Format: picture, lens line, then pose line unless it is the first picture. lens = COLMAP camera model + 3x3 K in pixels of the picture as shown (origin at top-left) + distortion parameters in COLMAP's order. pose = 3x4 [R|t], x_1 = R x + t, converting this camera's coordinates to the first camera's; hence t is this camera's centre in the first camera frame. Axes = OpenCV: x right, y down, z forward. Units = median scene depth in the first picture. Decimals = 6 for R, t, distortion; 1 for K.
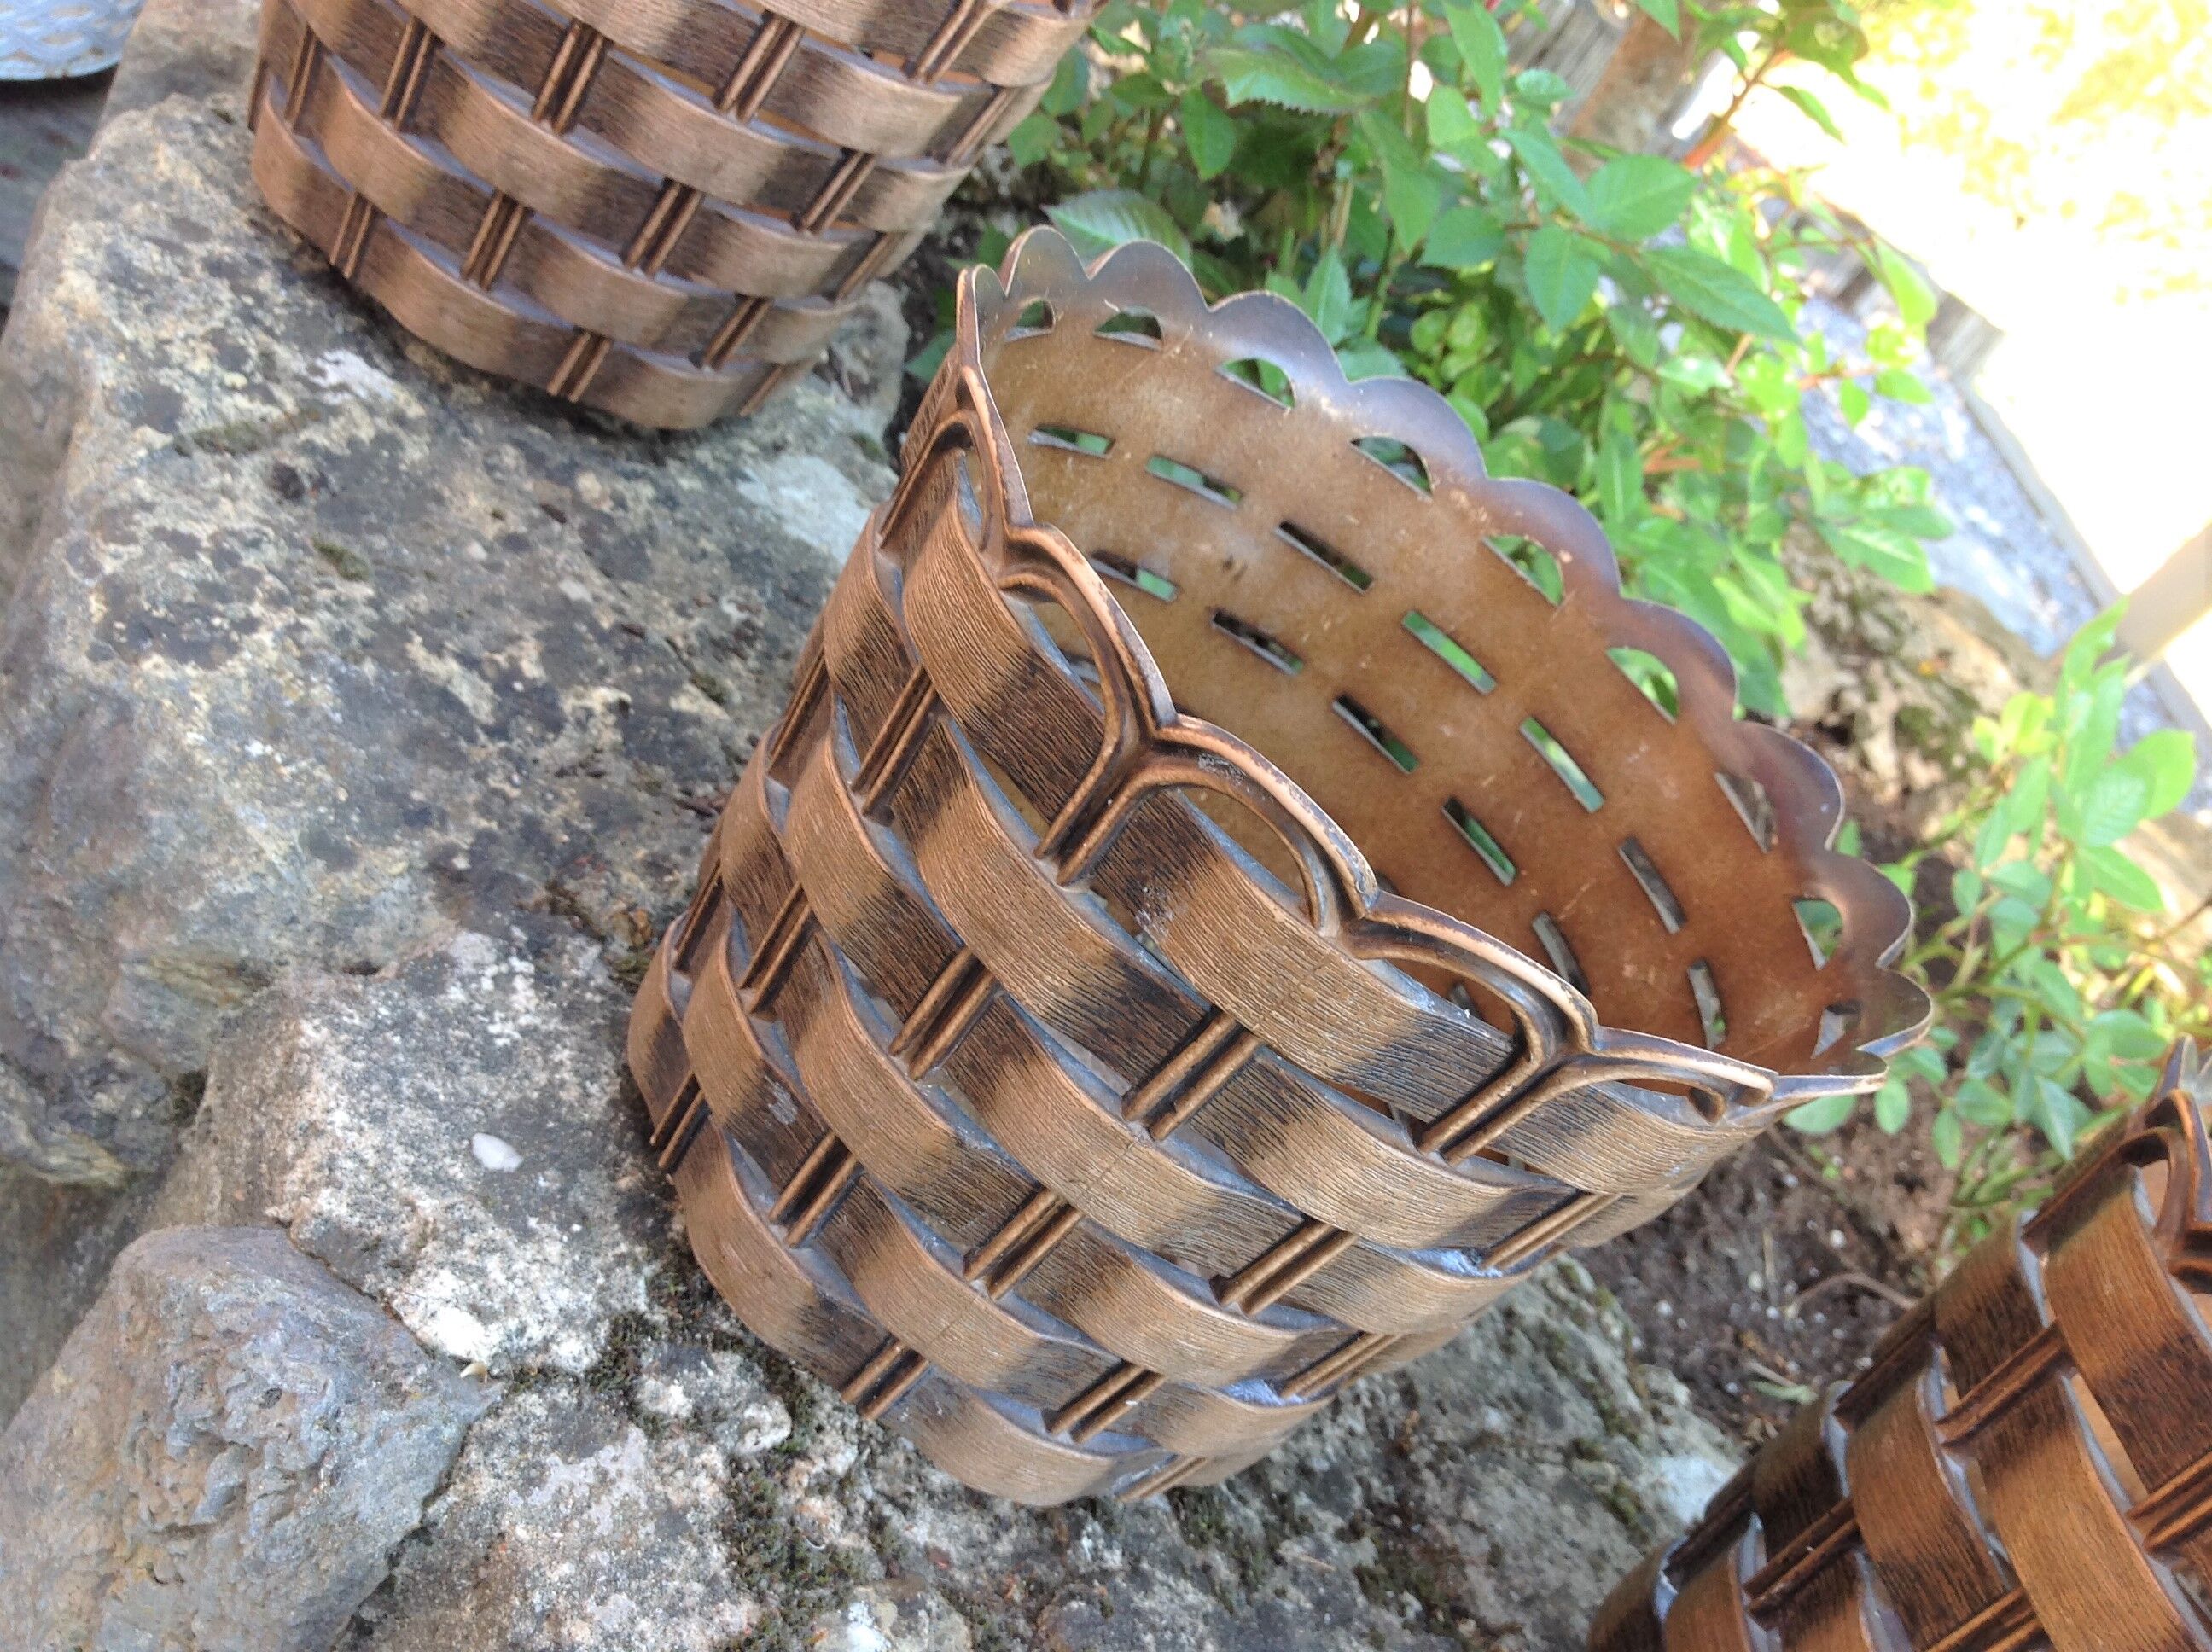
lens RADIAL K [[2138.4, 0, 1070.5], [0, 2138.4, 802.9], [0, 0, 1]] dist [0.007914, 0.000000]
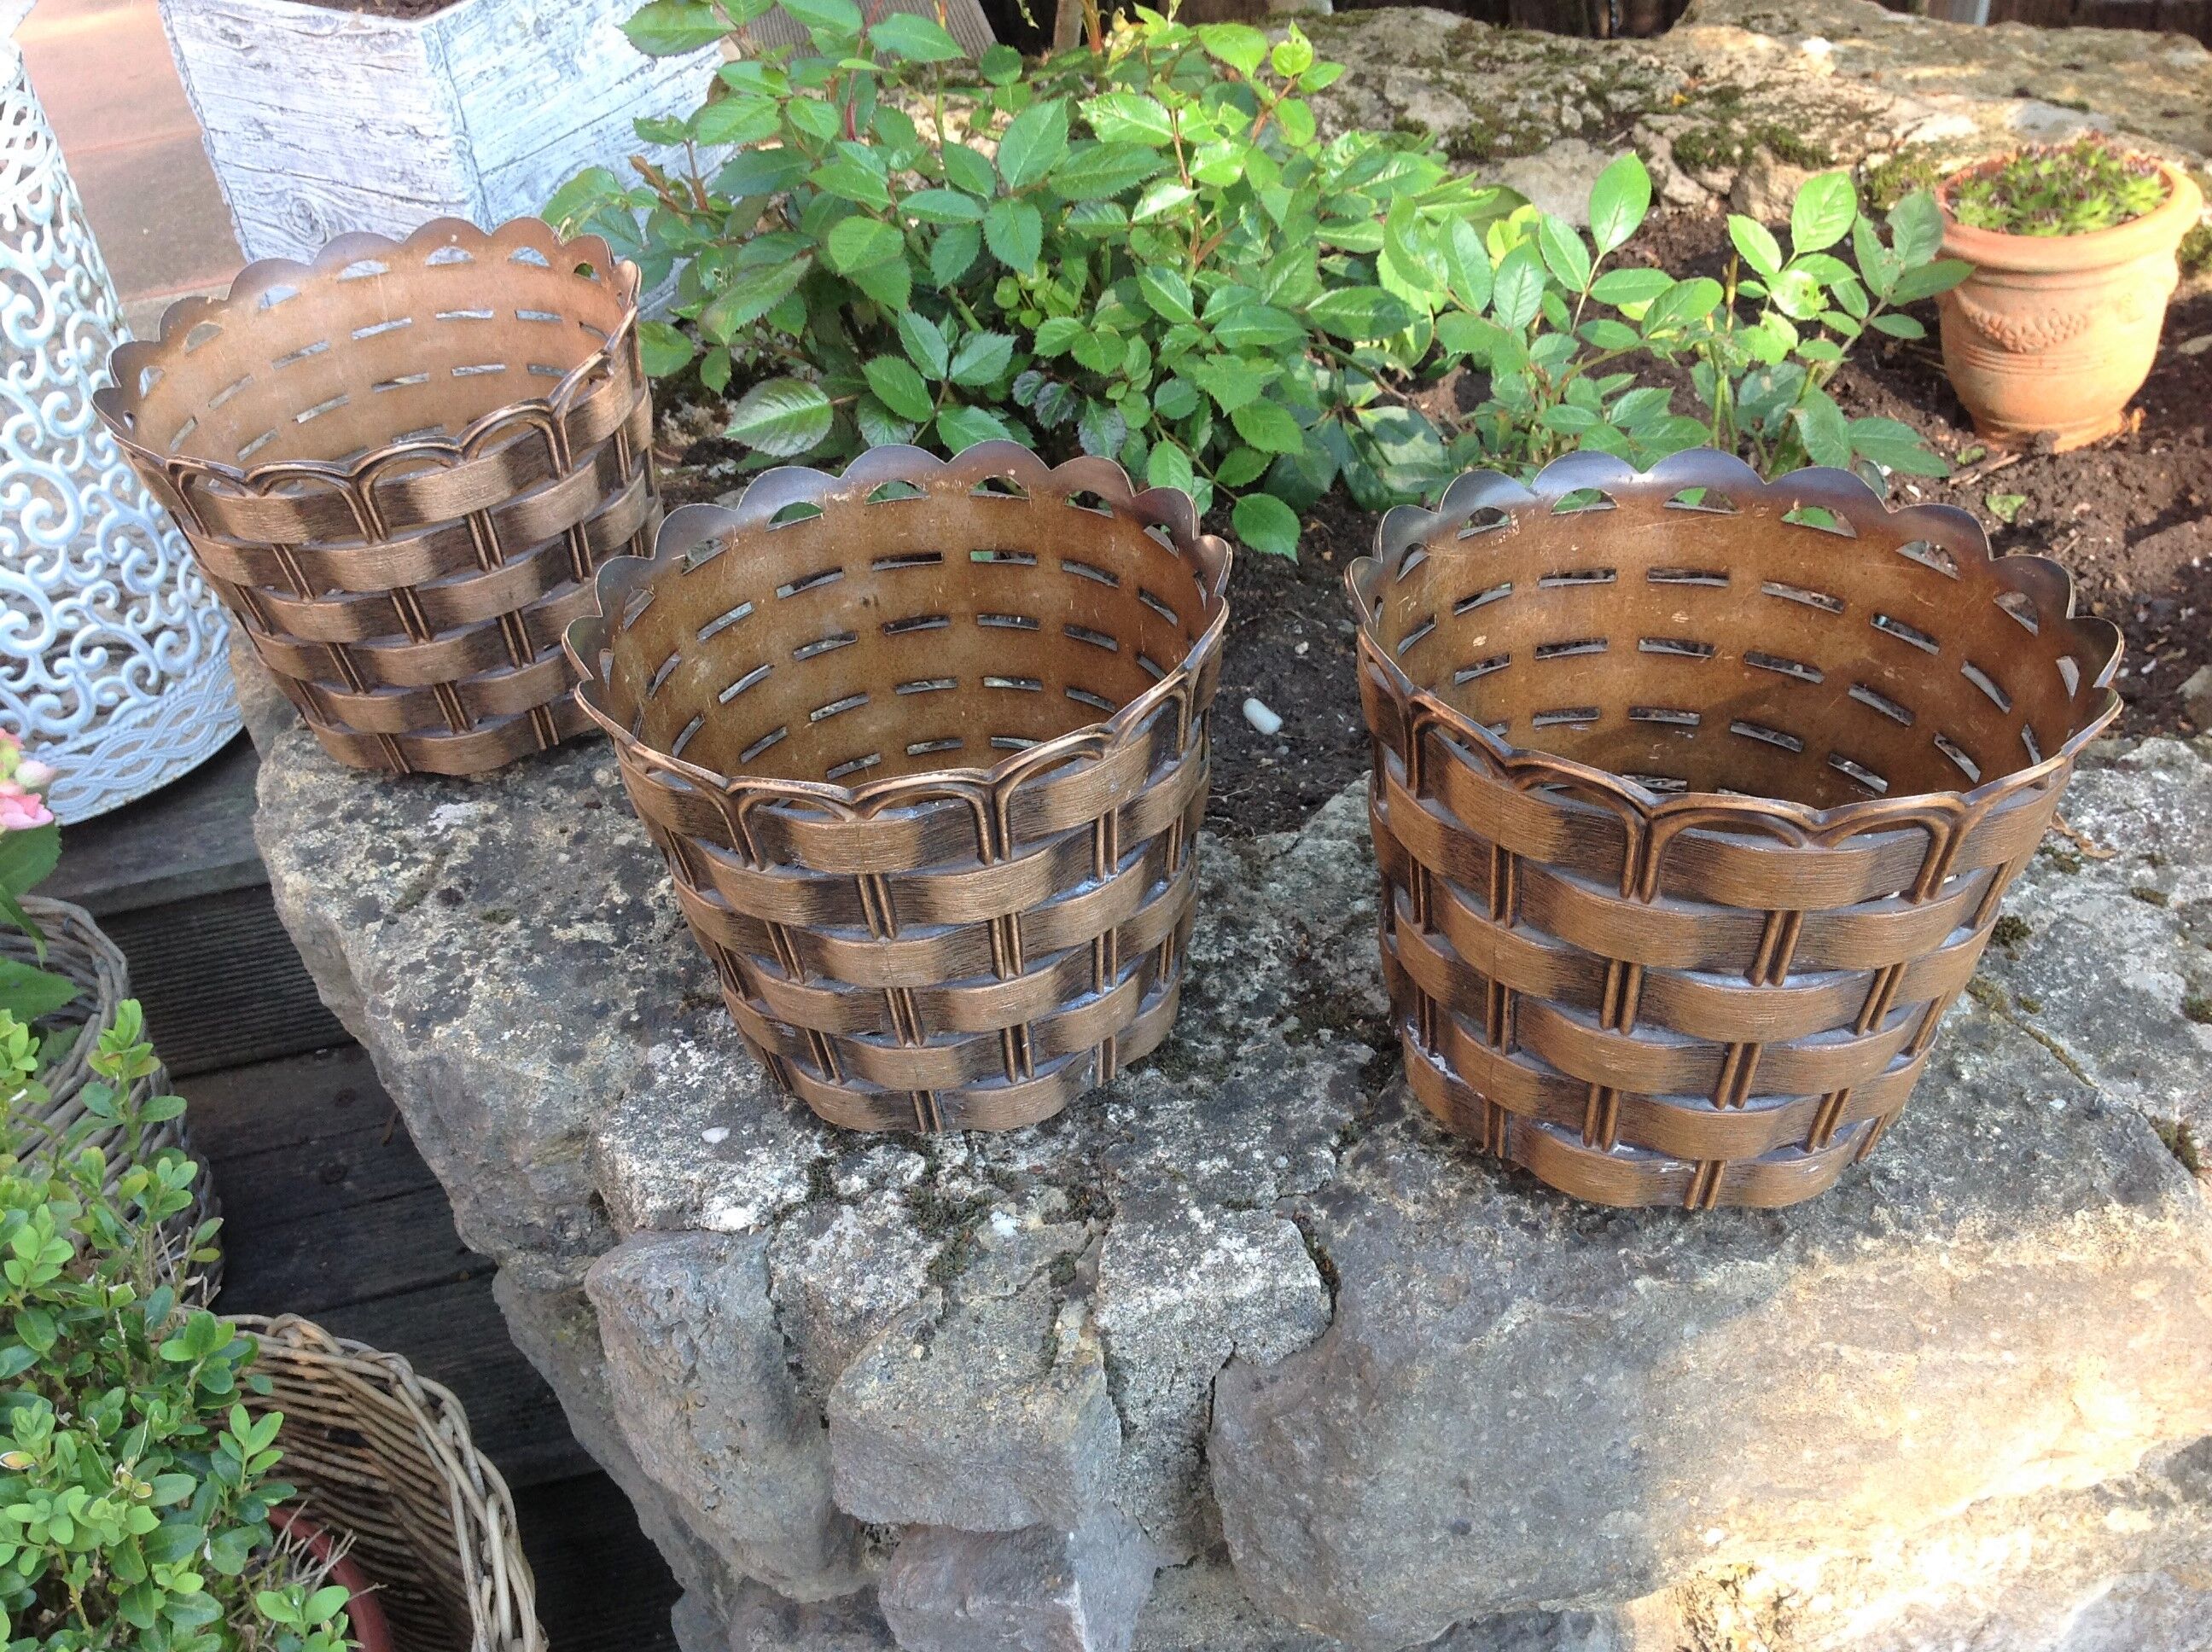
lens RADIAL K [[2138.4, 0, 1089.6], [0, 2138.4, 807.3], [0, 0, 1]] dist [0.007914, 0.000000]
pose [[0.765845, -0.606162, -0.214593, 0.511840], [0.619321, 0.785103, -0.007436, 0.144064], [0.172985, -0.127207, 0.976675, -0.671564]]
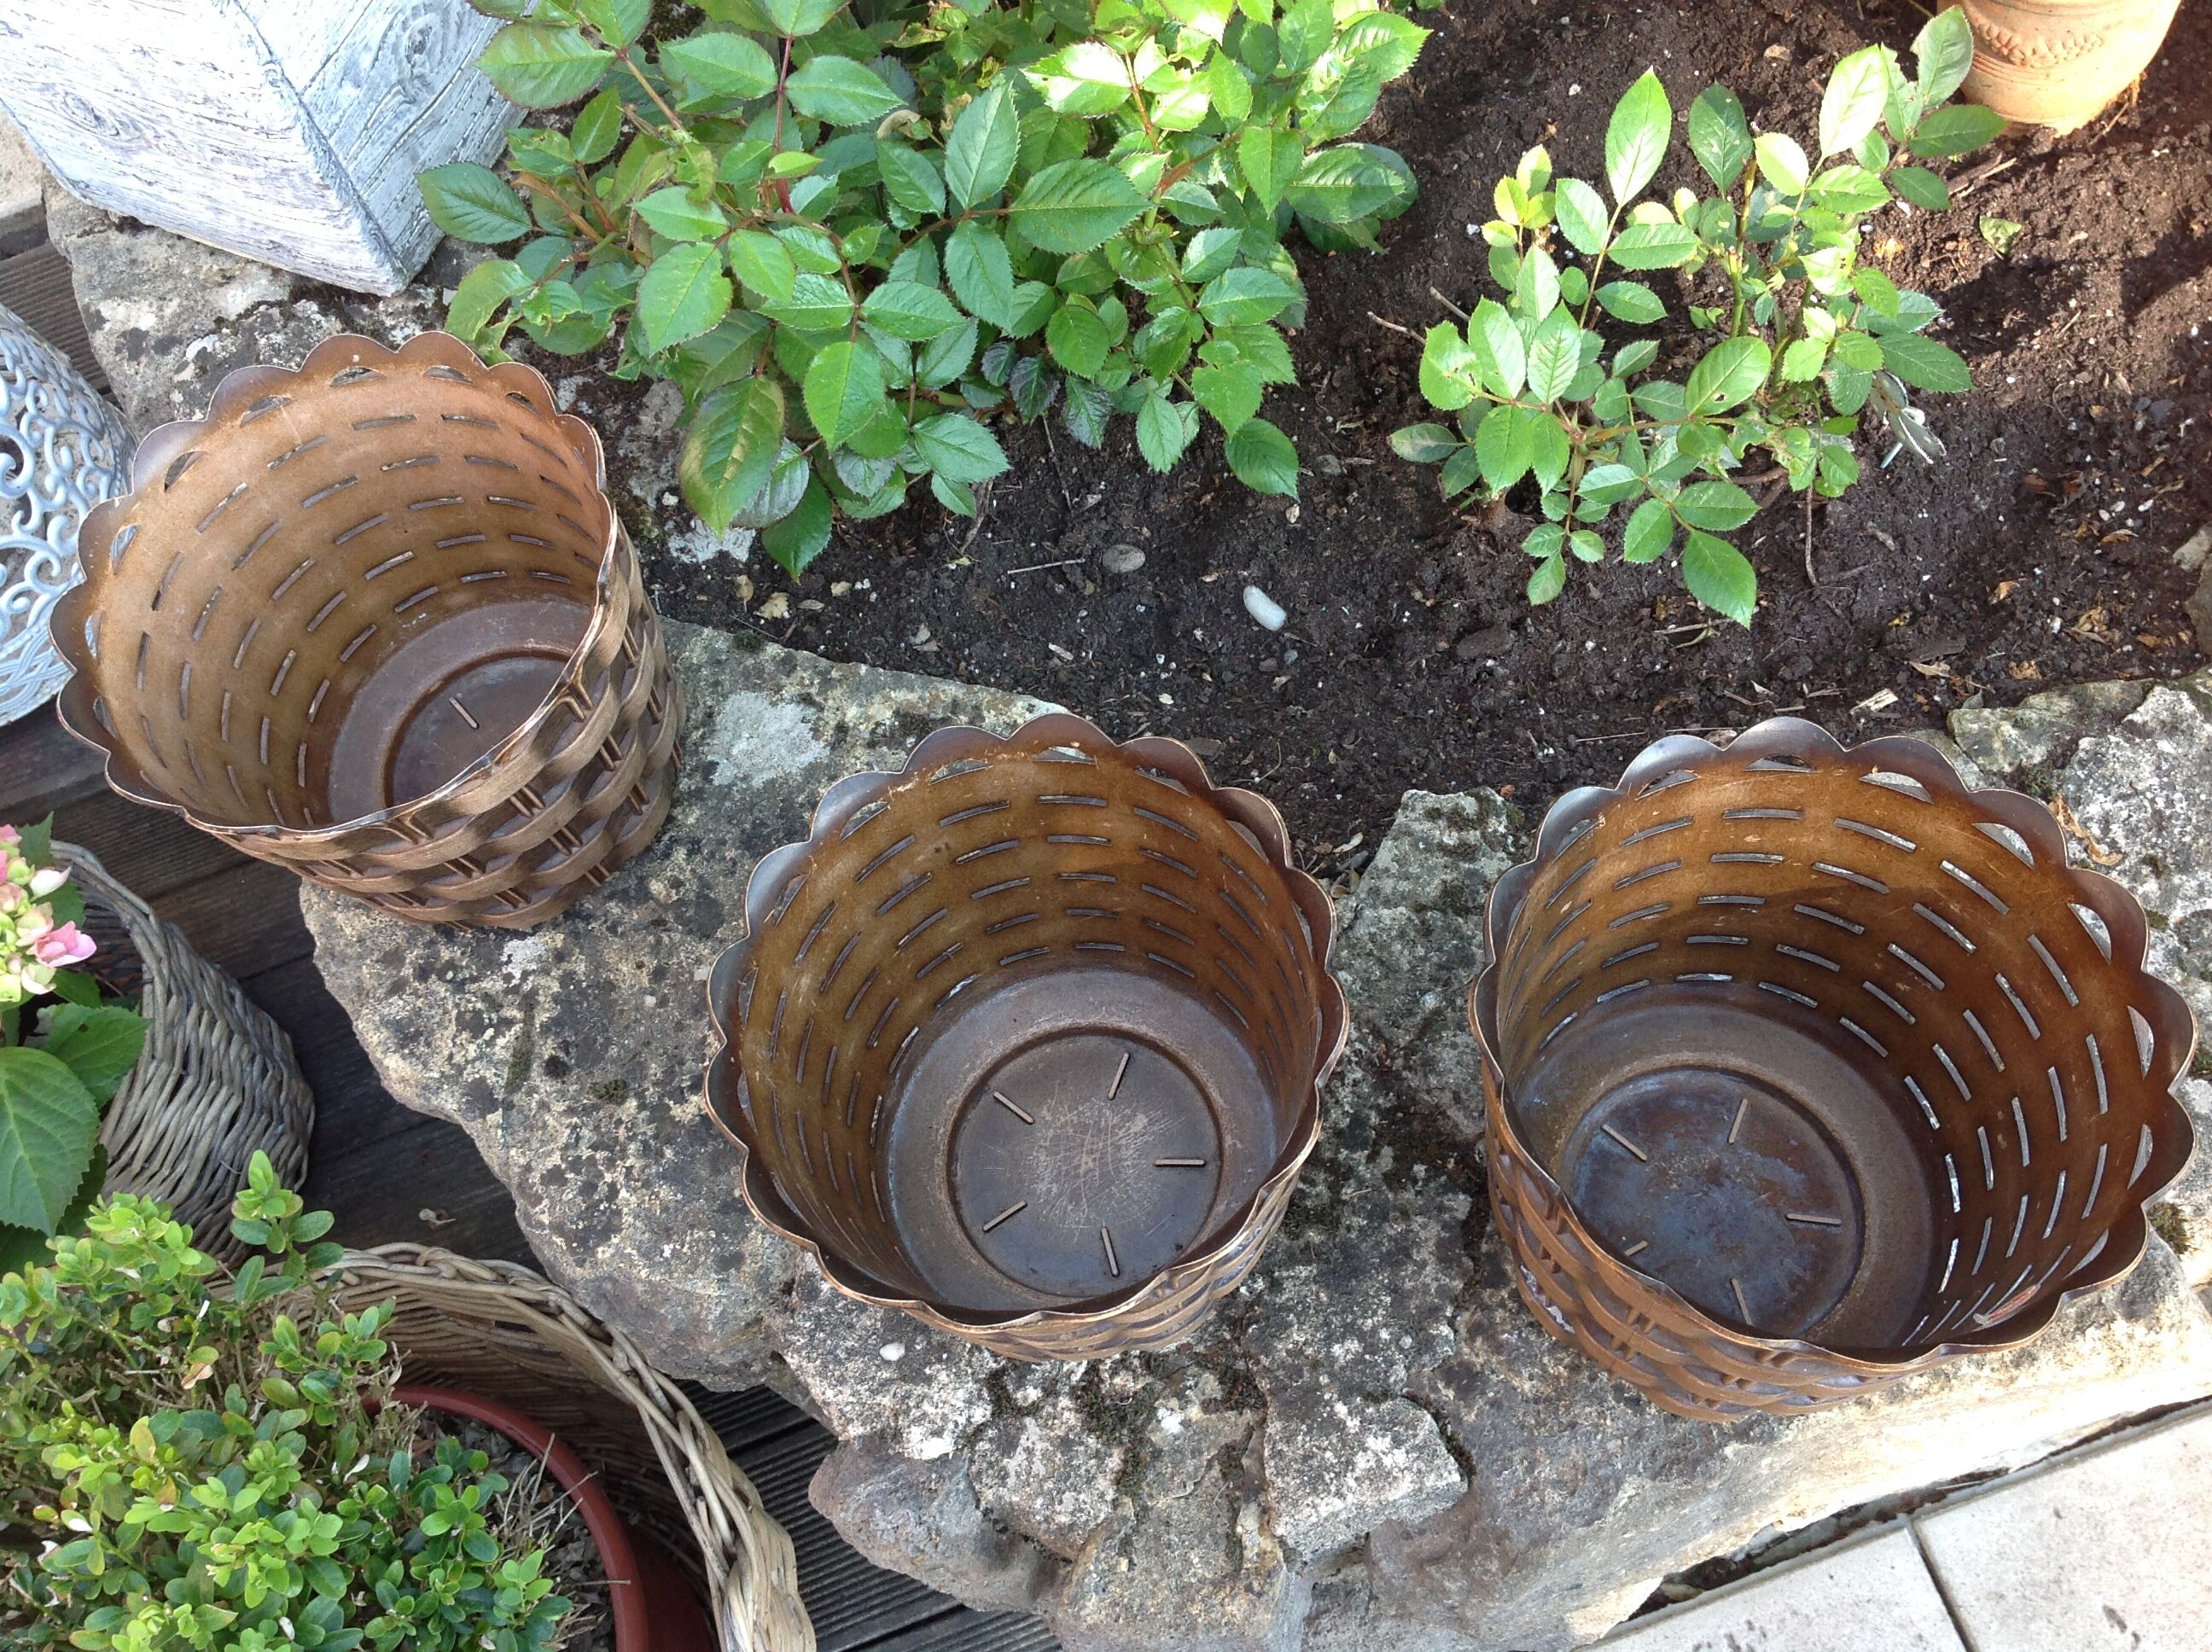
lens RADIAL K [[2138.4, 0, 1094.5], [0, 2138.4, 833.8], [0, 0, 1]] dist [0.007914, 0.000000]
pose [[0.707089, -0.562799, -0.428114, 0.964124], [0.704771, 0.610254, 0.361786, -0.700466], [0.057646, -0.557537, 0.828148, -0.394877]]
